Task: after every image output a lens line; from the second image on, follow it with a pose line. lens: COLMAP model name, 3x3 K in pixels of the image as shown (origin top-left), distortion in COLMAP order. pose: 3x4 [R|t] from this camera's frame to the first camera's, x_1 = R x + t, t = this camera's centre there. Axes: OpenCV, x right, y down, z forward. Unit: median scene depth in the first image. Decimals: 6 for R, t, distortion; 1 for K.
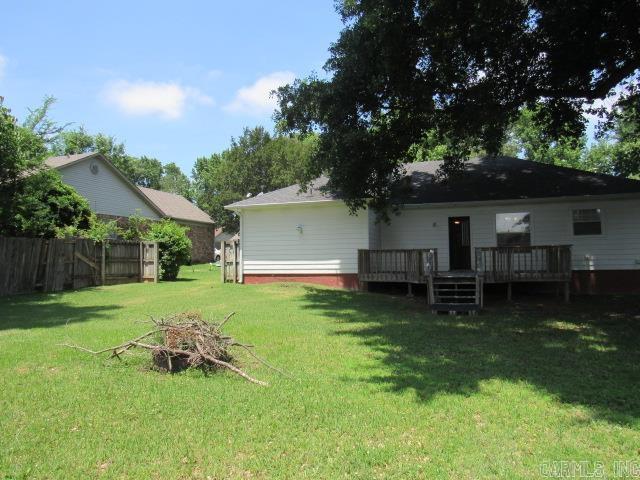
lens RADIAL K [[461.4, 0, 320.0], [0, 461.4, 240.0], [0, 0, 1]] dist [-0.028542, 0.005017]
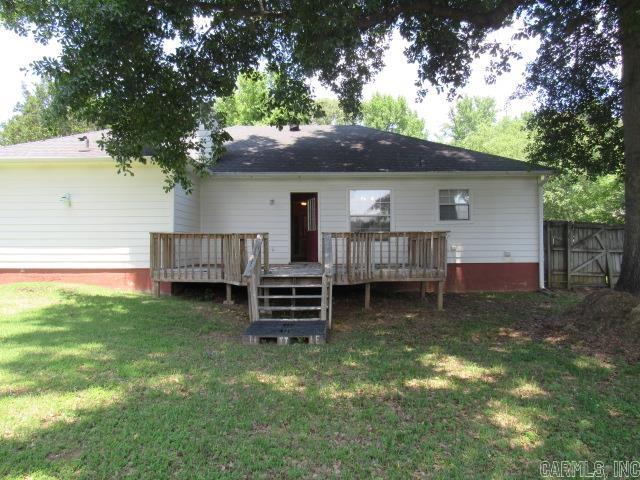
lens RADIAL K [[461.4, 0, 320.0], [0, 461.4, 240.0], [0, 0, 1]] dist [-0.028542, 0.005017]
pose [[0.950727, 0.014252, 0.309702, 0.112488], [-0.023484, 0.999383, 0.026103, 0.009148], [-0.309139, -0.032089, 0.950475, 0.324201]]
